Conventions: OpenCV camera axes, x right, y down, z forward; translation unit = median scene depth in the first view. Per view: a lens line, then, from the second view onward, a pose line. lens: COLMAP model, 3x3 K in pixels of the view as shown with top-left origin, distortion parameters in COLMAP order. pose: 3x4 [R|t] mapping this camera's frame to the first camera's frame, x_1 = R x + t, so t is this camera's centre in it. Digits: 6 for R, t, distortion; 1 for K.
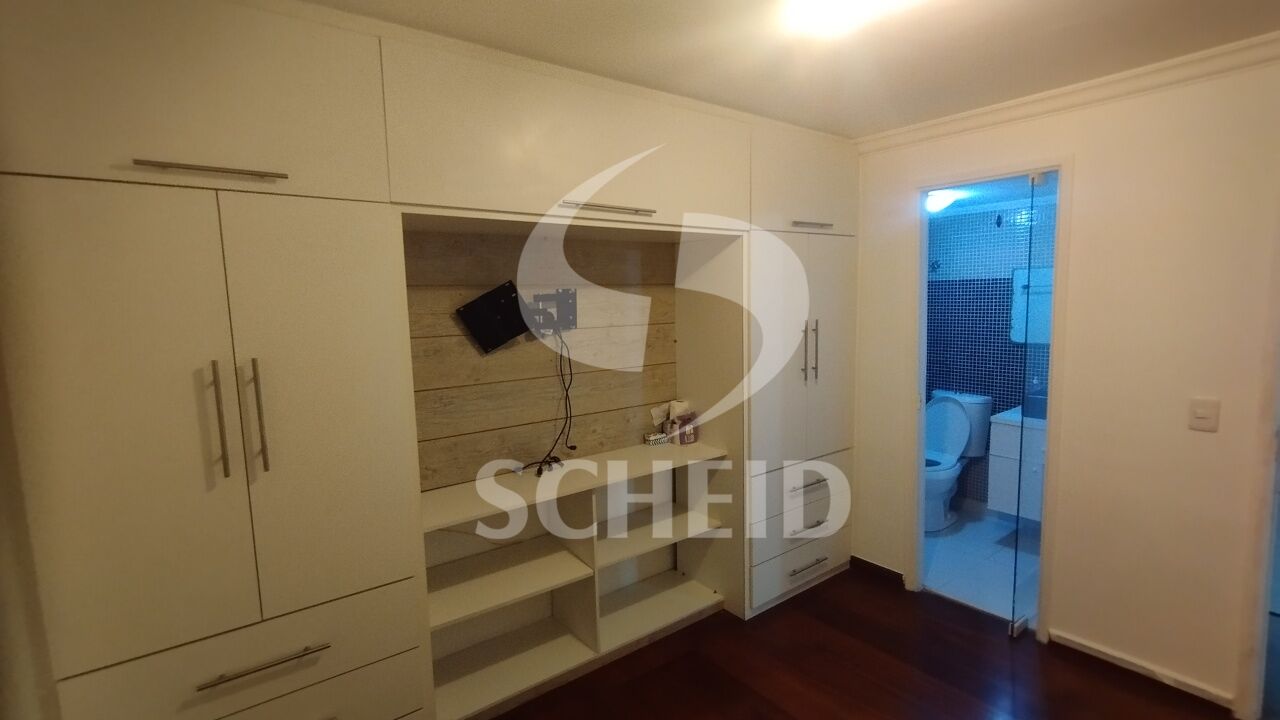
lens RADIAL K [[597.2, 0, 663.1], [0, 597.2, 364.4], [0, 0, 1]] dist [0.005722, 0.000197]
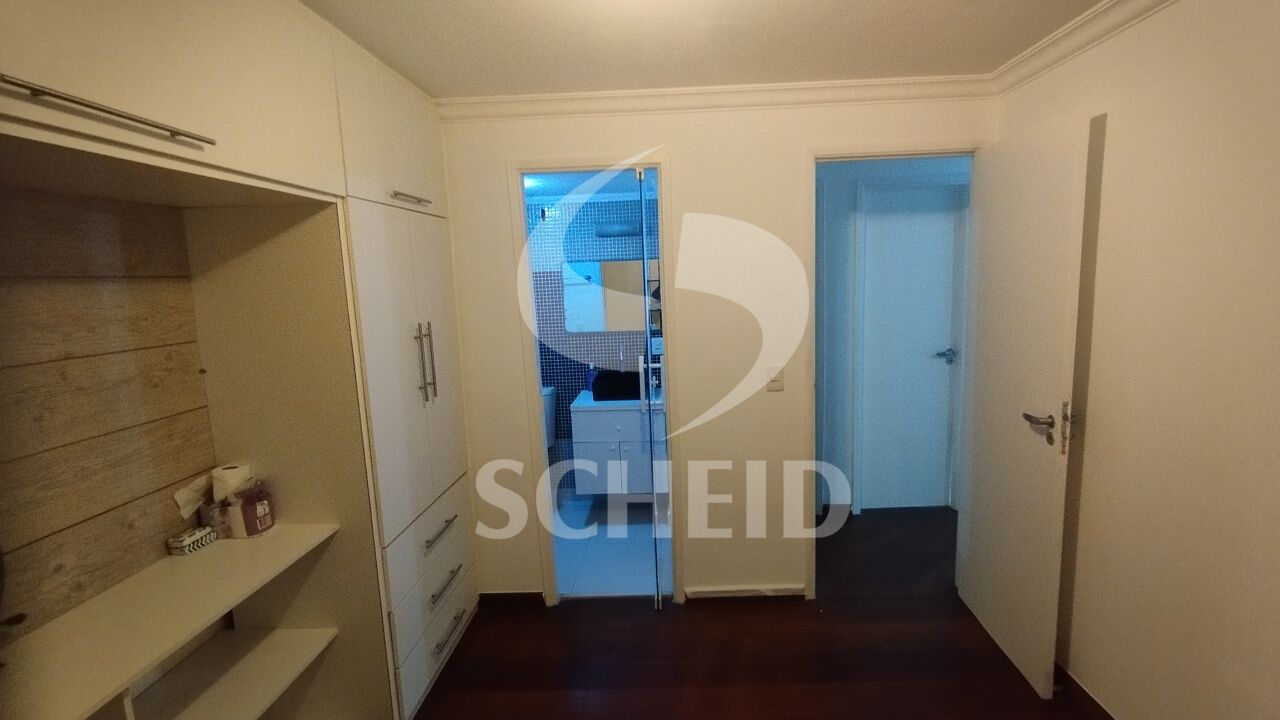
lens RADIAL K [[597.2, 0, 663.1], [0, 597.2, 364.4], [0, 0, 1]] dist [0.005722, 0.000197]
pose [[0.639989, -0.114519, 0.759802, -0.147228], [0.108006, 0.992421, 0.058605, -0.032327], [-0.760755, 0.044556, 0.647508, 0.263022]]
